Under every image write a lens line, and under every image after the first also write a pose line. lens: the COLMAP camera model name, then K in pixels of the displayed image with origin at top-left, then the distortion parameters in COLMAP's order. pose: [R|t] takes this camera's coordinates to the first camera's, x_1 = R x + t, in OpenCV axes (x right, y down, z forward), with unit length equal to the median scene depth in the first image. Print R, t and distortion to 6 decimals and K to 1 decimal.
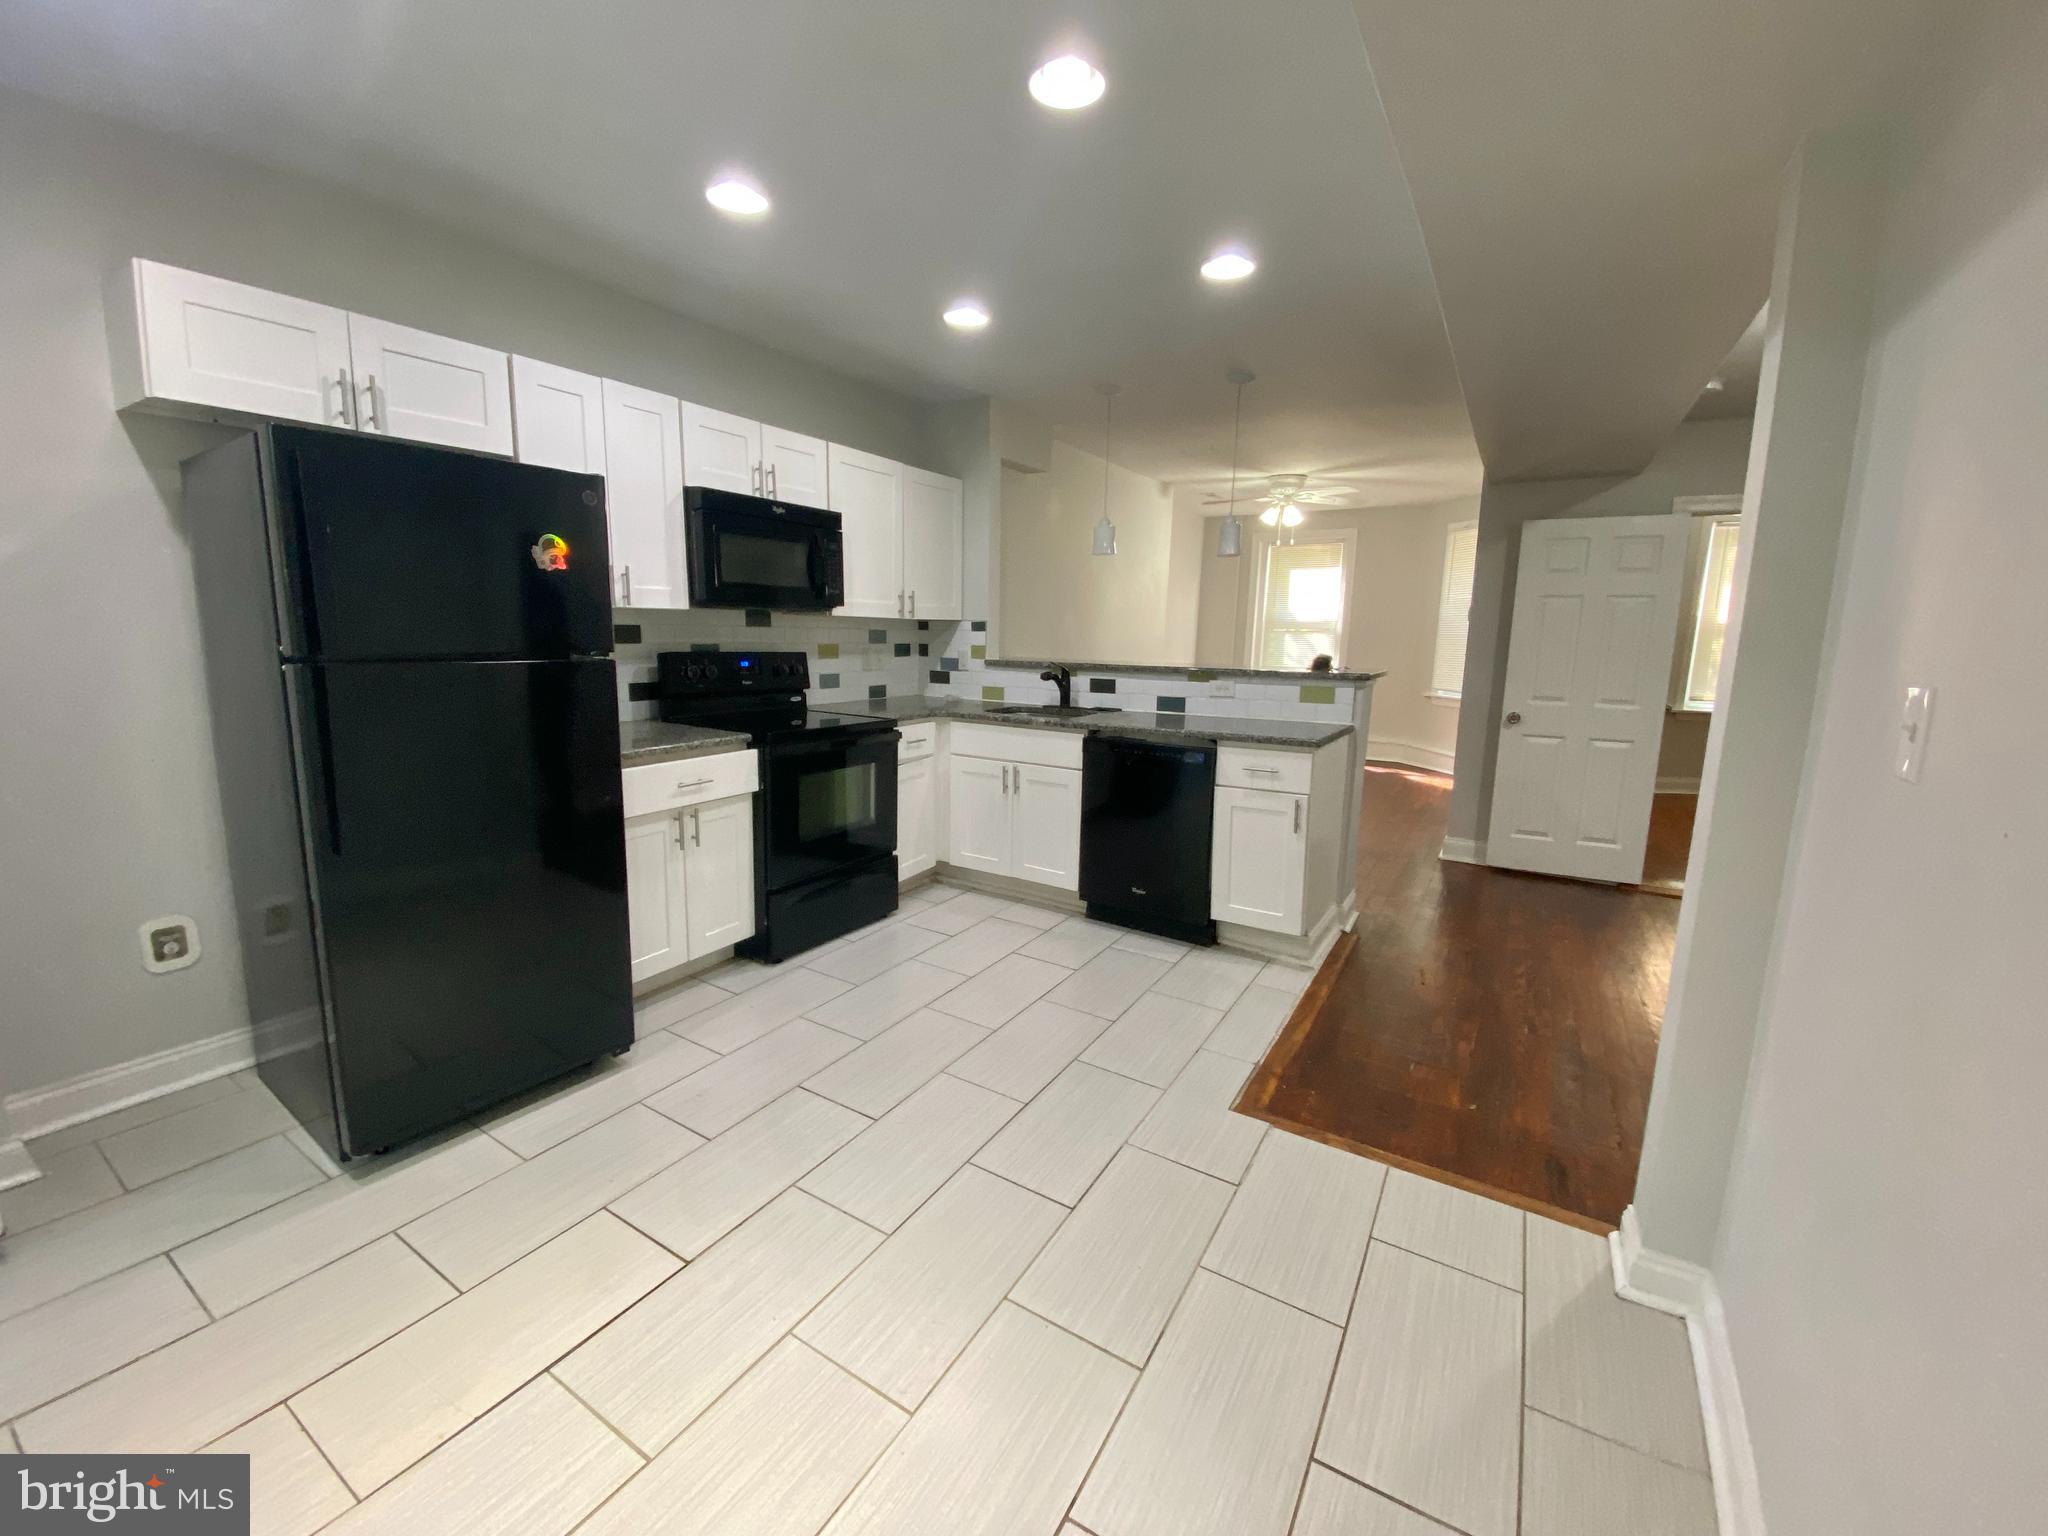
lens RADIAL K [[816.8, 0, 975.2], [0, 816.8, 763.7], [0, 0, 1]] dist [0.001397, -0.012900]
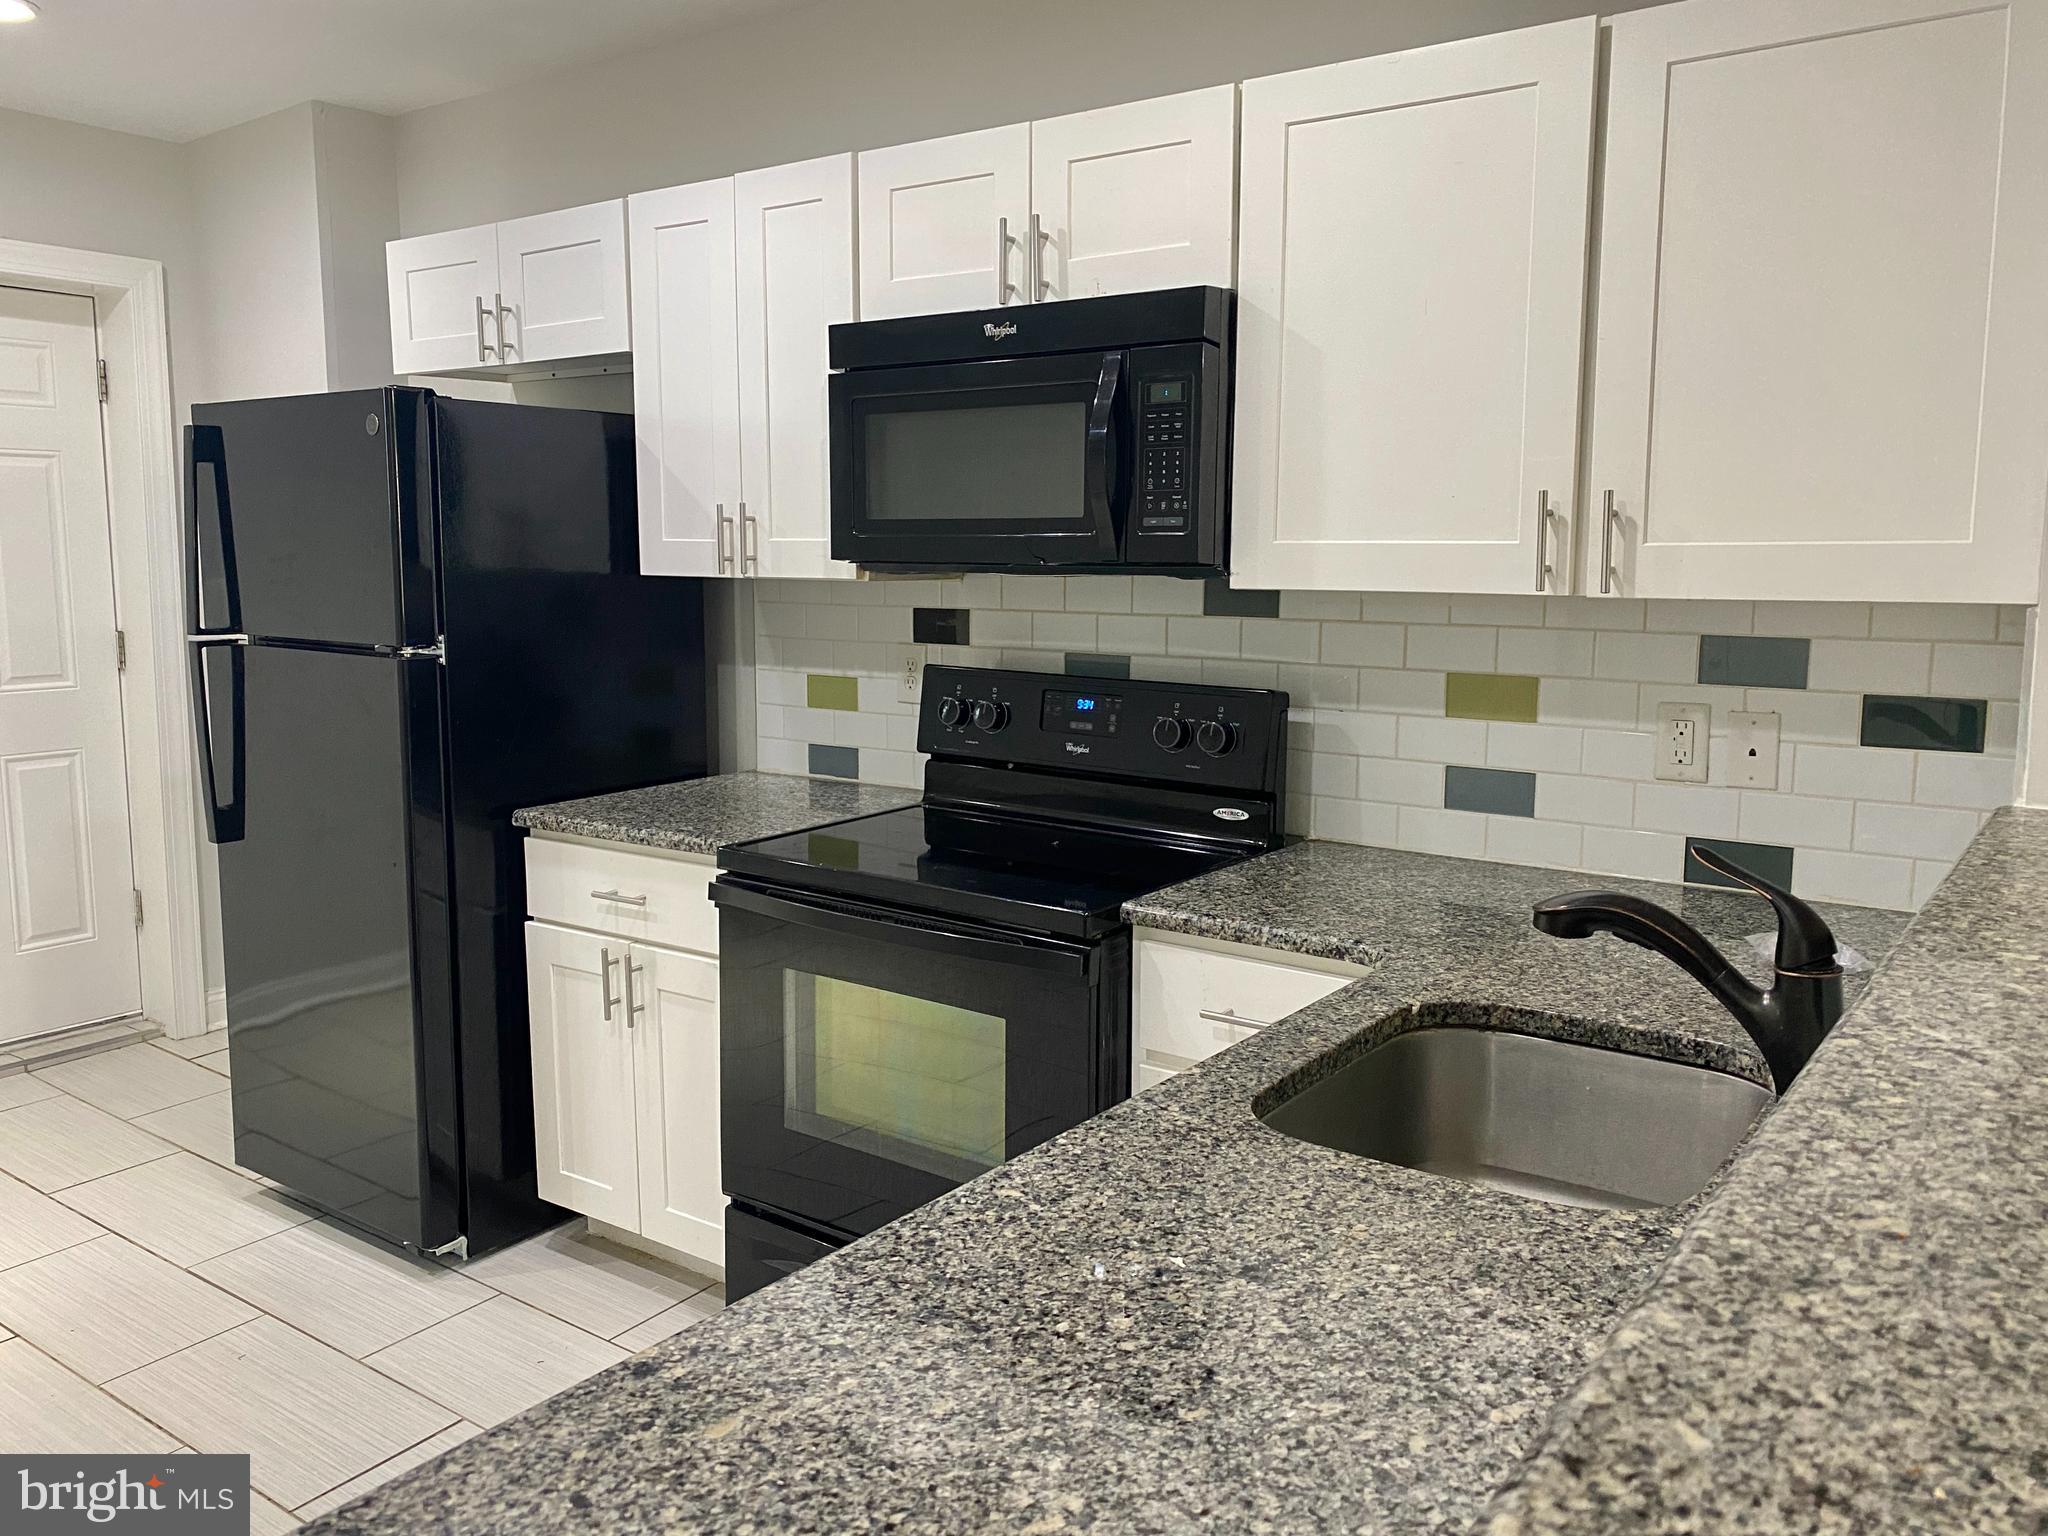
lens RADIAL K [[1567.2, 0, 960.8], [0, 1567.2, 761.0], [0, 0, 1]] dist [0.069583, -0.245396]
pose [[-0.040542, 0.121867, -0.991718, 0.508540], [-0.161040, 0.978761, 0.126858, -0.184983], [0.986115, 0.164849, -0.020055, 0.955619]]
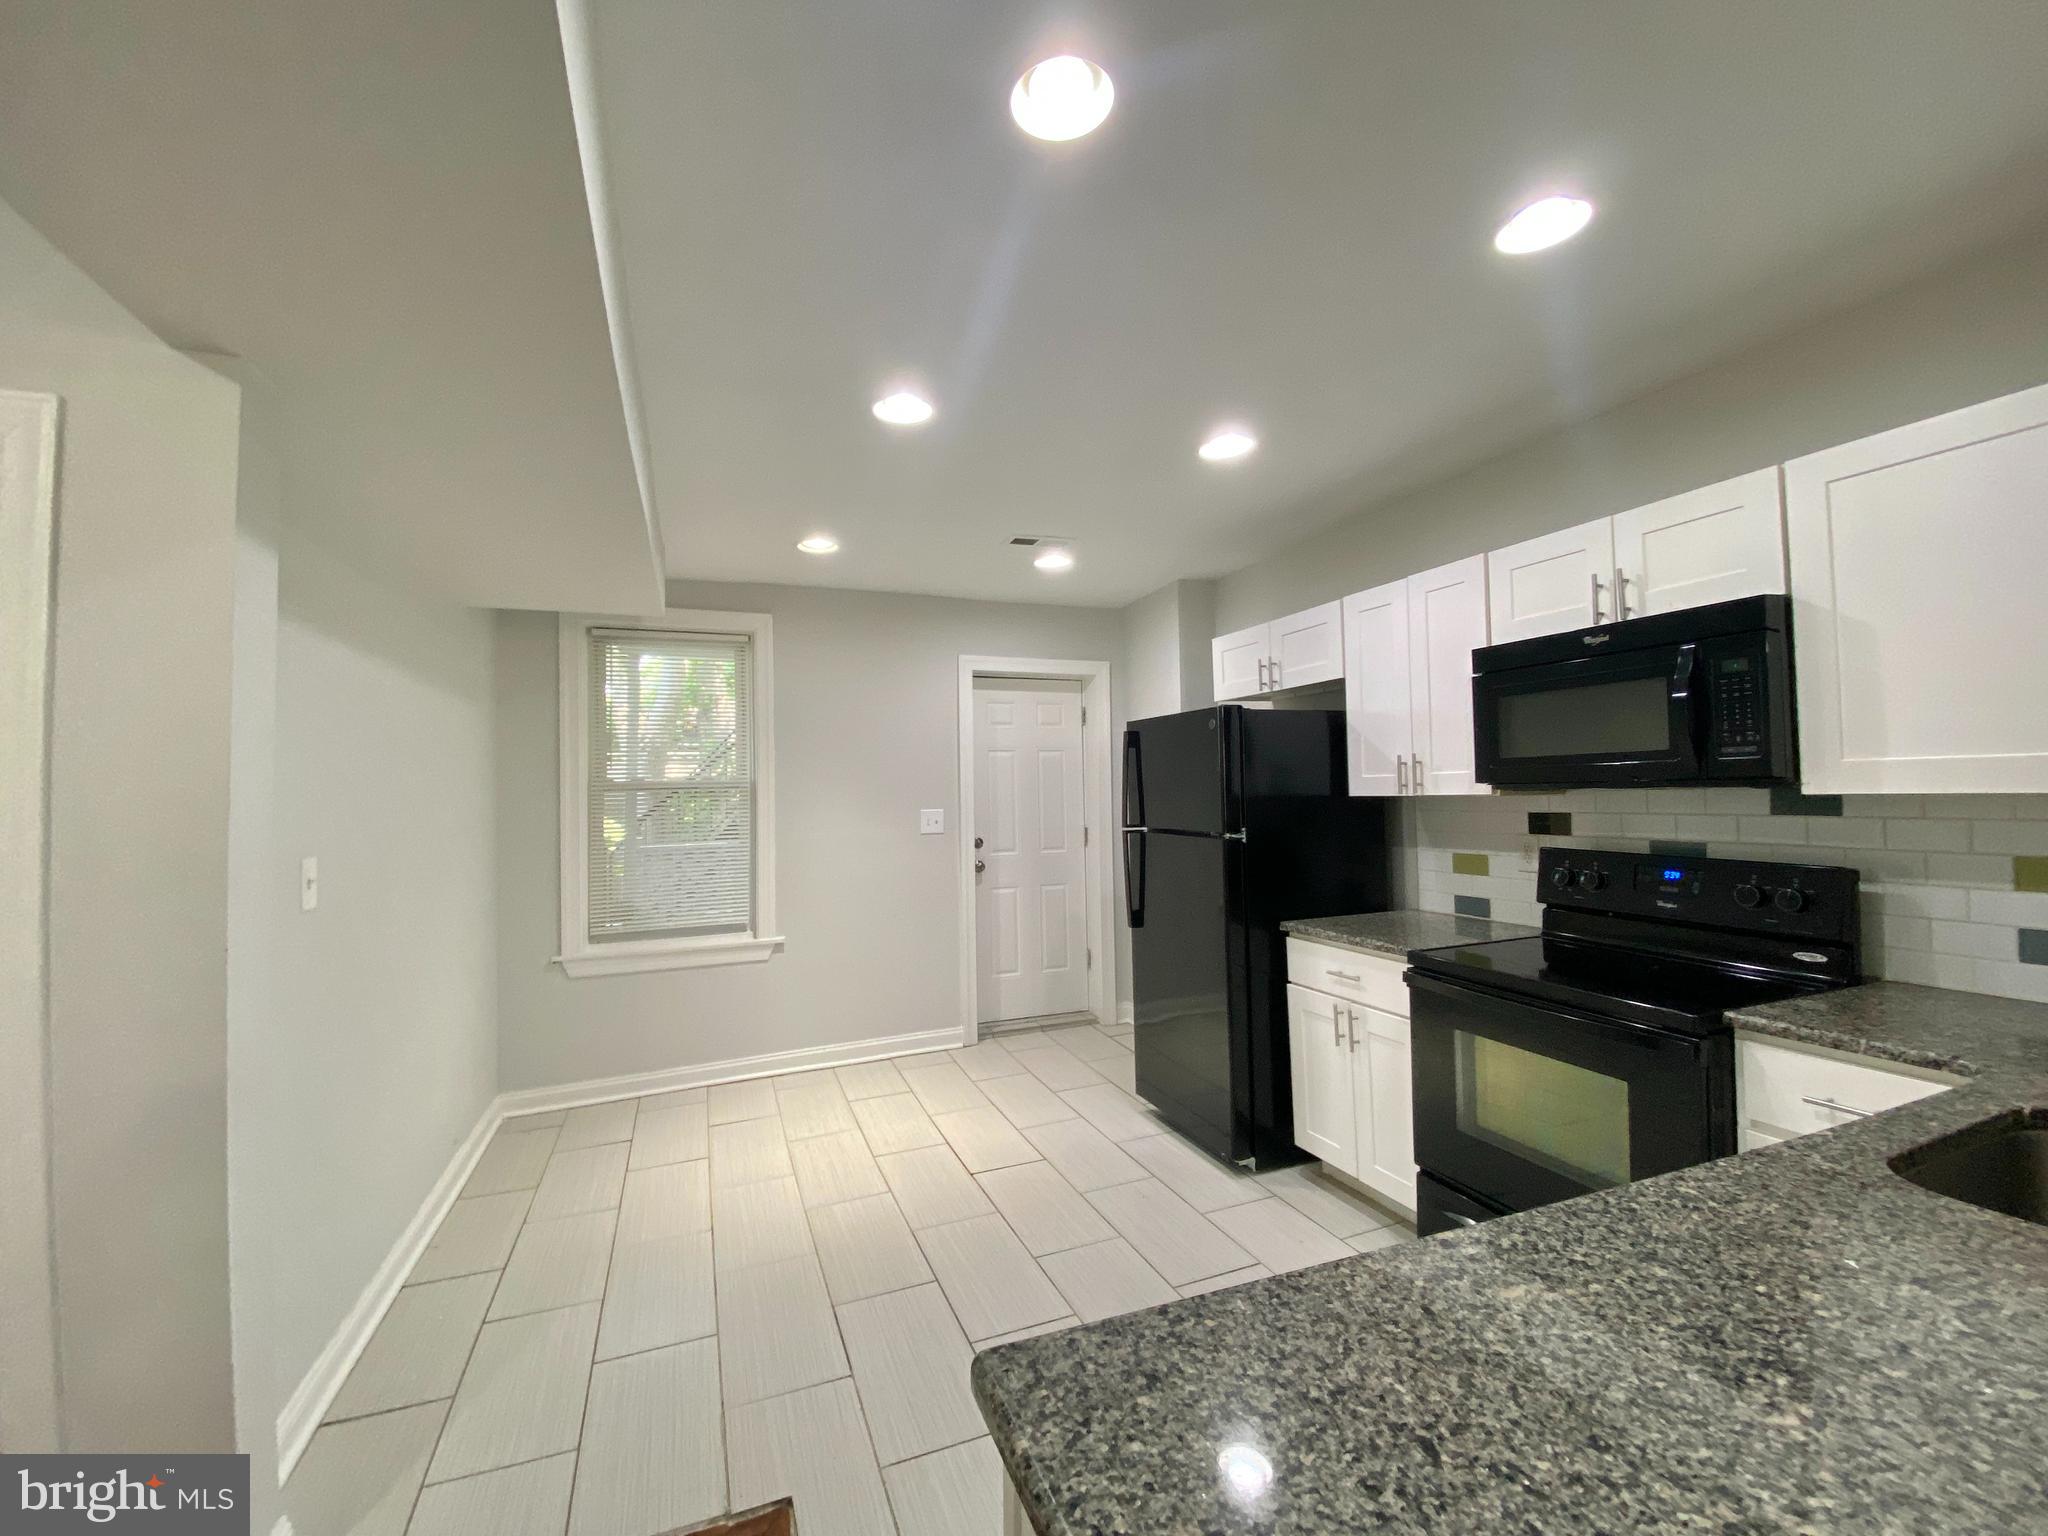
lens RADIAL K [[816.8, 0, 975.2], [0, 816.8, 763.7], [0, 0, 1]] dist [0.001397, -0.012900]
pose [[-0.592257, -0.032356, -0.805099, 0.530009], [-0.113983, 0.992510, 0.043961, -0.171877], [0.797647, 0.117803, -0.591509, 0.927327]]
